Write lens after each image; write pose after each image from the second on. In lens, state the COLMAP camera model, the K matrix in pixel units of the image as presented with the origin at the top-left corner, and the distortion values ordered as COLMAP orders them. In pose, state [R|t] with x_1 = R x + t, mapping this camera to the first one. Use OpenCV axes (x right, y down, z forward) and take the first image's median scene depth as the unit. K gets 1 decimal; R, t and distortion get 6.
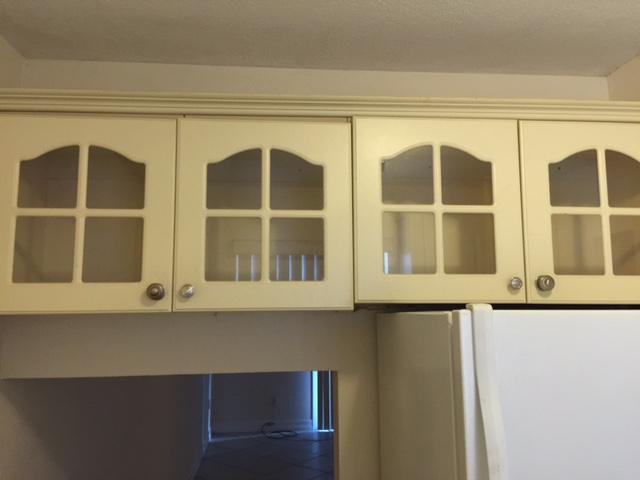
lens RADIAL K [[546.9, 0, 315.8], [0, 546.9, 244.3], [0, 0, 1]] dist [0.067796, -0.090381]
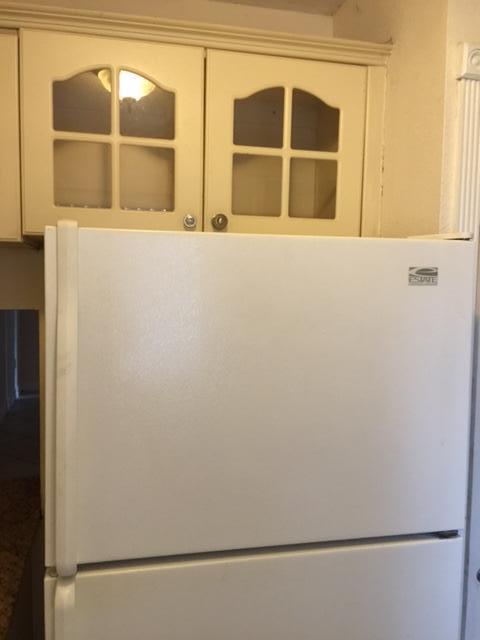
lens RADIAL K [[546.9, 0, 241.9], [0, 546.9, 324.9], [0, 0, 1]] dist [0.067796, -0.090381]
pose [[0.991697, 0.011916, 0.128042, 0.312730], [-0.036559, 0.980736, 0.191888, 0.058238], [-0.123289, -0.194976, 0.973028, -0.030377]]
